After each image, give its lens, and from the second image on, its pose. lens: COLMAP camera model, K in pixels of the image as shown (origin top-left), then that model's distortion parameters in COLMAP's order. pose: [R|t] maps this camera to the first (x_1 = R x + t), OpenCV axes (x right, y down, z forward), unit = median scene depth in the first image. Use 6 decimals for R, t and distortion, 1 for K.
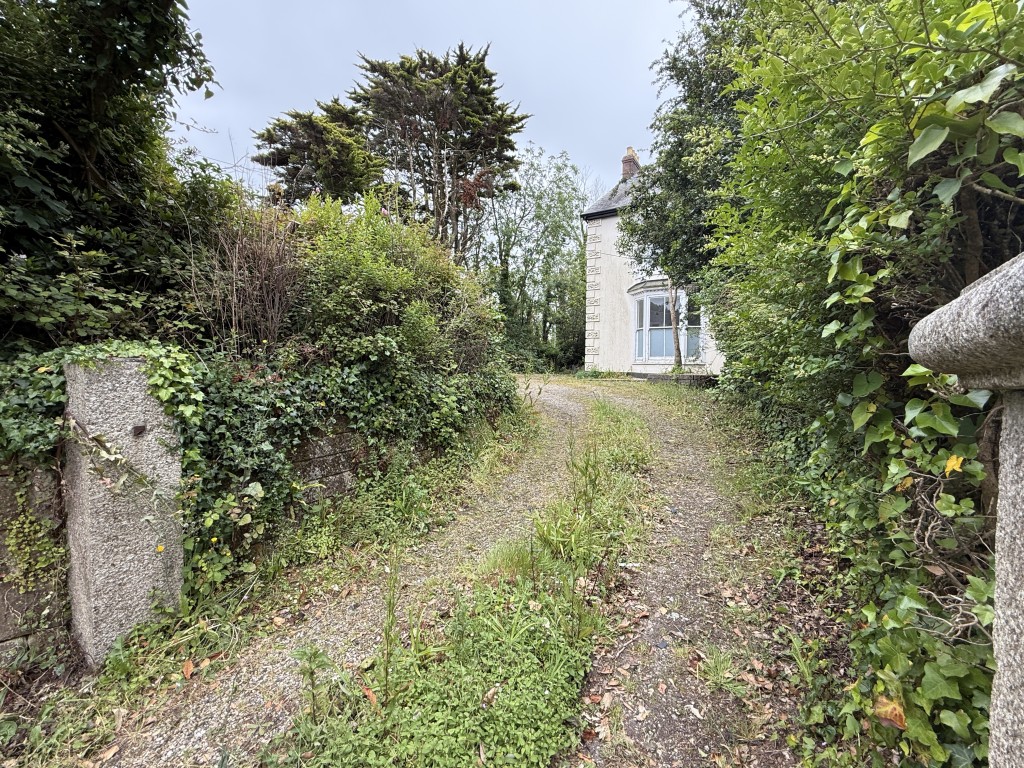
lens RADIAL K [[444.2, 0, 512.0], [0, 444.2, 384.0], [0, 0, 1]] dist [-0.000631, 0.000033]
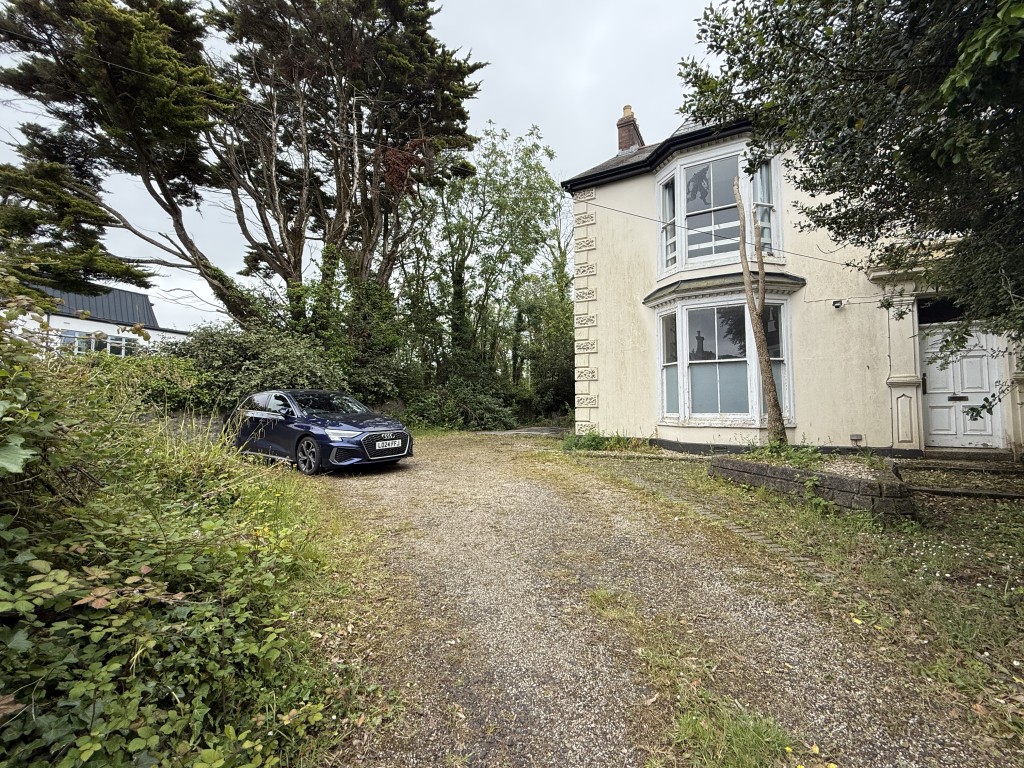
lens RADIAL K [[444.2, 0, 512.0], [0, 444.2, 384.0], [0, 0, 1]] dist [-0.000631, 0.000033]
pose [[0.998592, -0.013411, 0.051328, 0.036239], [0.017568, 0.996525, -0.081417, -0.037816], [-0.050058, 0.082204, 0.995358, 0.302105]]
